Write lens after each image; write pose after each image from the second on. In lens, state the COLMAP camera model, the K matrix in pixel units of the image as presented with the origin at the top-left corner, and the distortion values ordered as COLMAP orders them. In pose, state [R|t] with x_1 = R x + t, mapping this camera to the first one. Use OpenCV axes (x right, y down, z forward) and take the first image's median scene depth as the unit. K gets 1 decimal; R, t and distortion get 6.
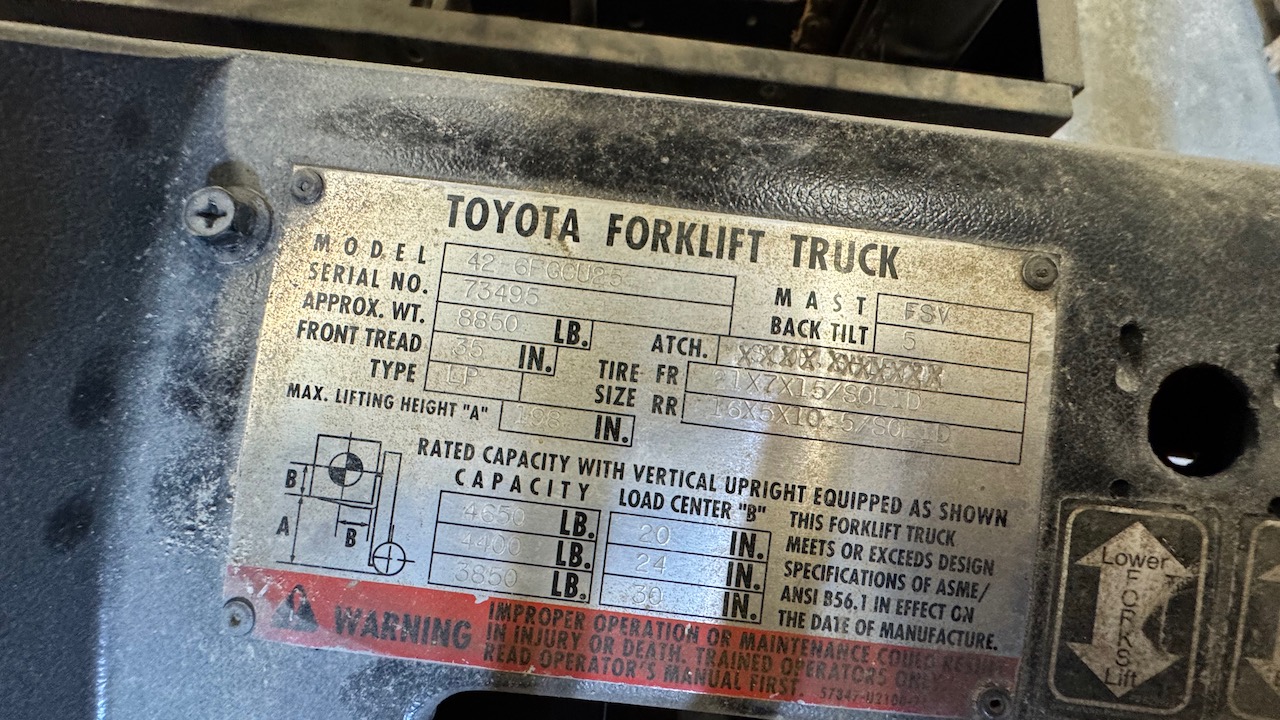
lens RADIAL K [[536.1, 0, 642.8], [0, 536.1, 357.1], [0, 0, 1]] dist [-0.001388, -0.000071]
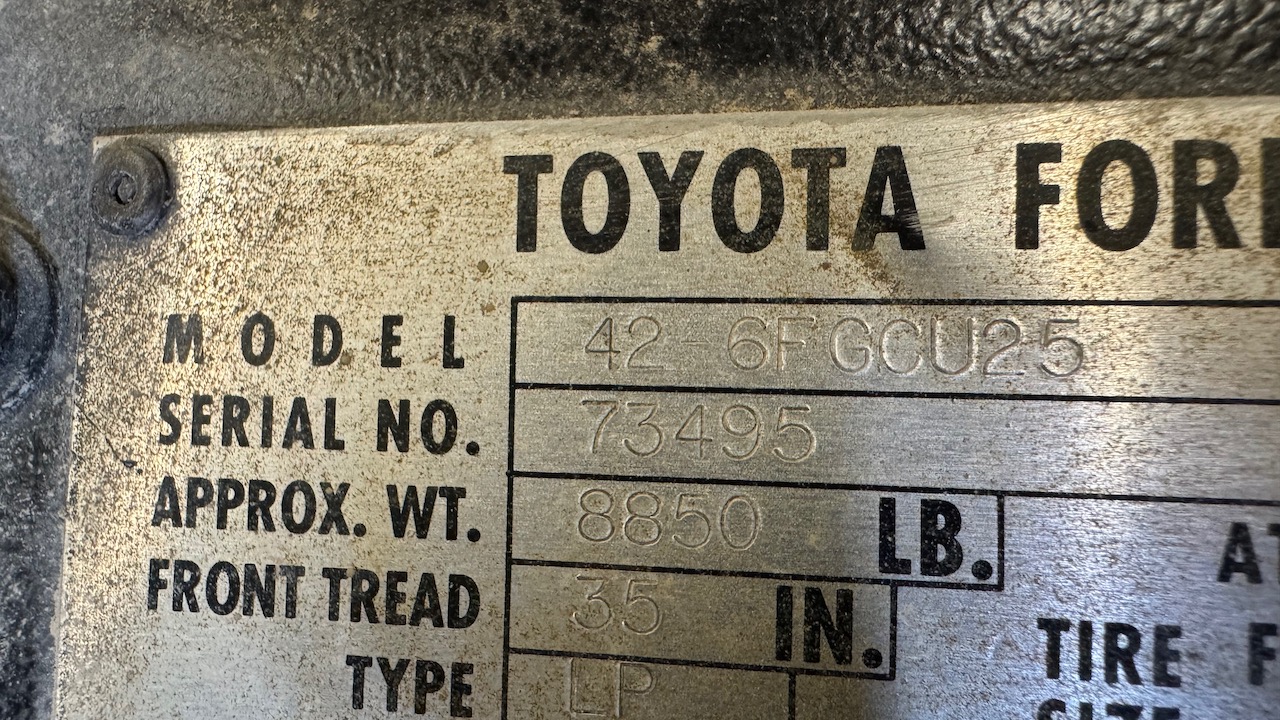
lens RADIAL K [[894.4, 0, 638.9], [0, 894.4, 361.8], [0, 0, 1]] dist [-0.007666, 0.000018]
pose [[0.984171, -0.109958, -0.138984, -0.216236], [0.111063, 0.993813, 0.000199, -0.165553], [0.138102, -0.015632, 0.990295, 0.450252]]
